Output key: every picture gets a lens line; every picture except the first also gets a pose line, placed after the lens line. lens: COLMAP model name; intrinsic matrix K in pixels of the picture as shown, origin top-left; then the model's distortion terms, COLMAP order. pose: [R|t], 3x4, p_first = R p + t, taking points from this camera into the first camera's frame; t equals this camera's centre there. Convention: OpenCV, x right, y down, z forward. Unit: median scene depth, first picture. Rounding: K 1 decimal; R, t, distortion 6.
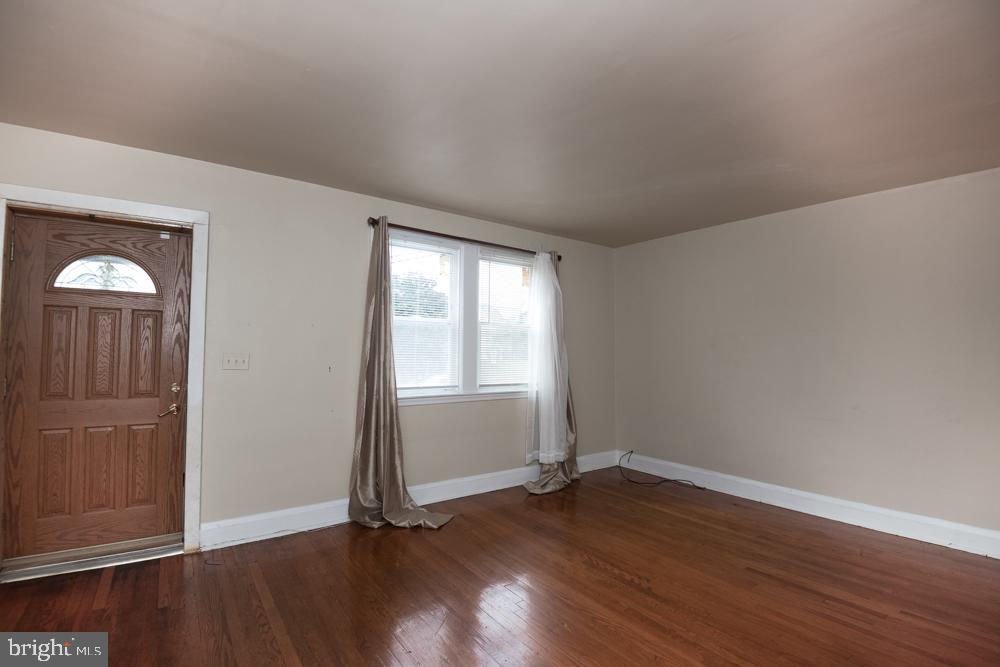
lens RADIAL K [[470.3, 0, 500.0], [0, 470.3, 333.5], [0, 0, 1]] dist [-0.001612, -0.022475]
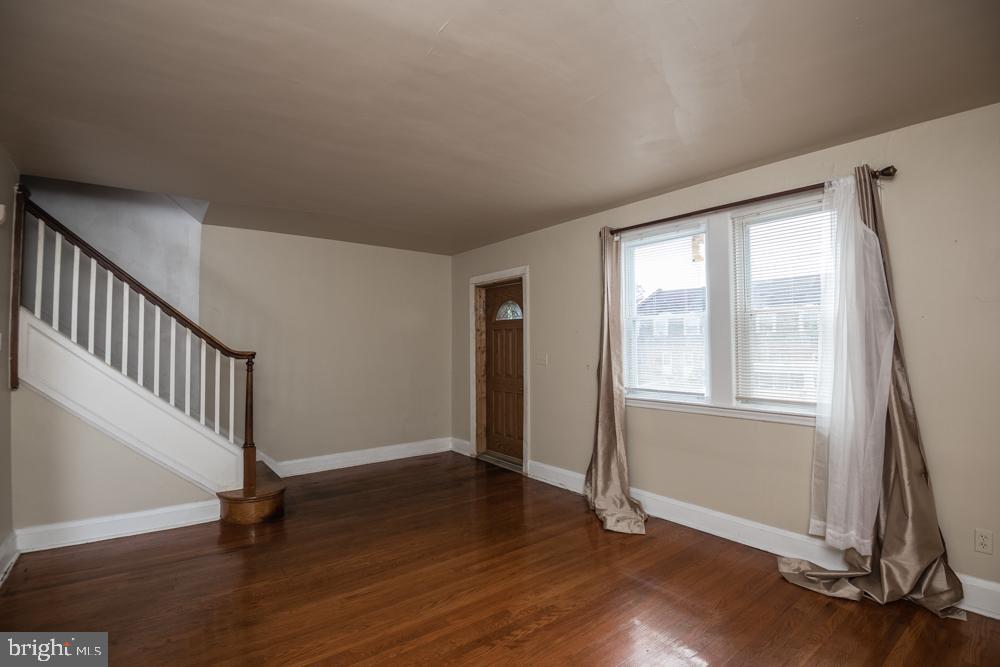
lens RADIAL K [[470.3, 0, 500.0], [0, 470.3, 333.5], [0, 0, 1]] dist [-0.001612, -0.022475]
pose [[0.028052, -0.038598, -0.998861, 0.973494], [0.044807, 0.998298, -0.037318, 0.029254], [0.998602, -0.043709, 0.029734, 0.855457]]
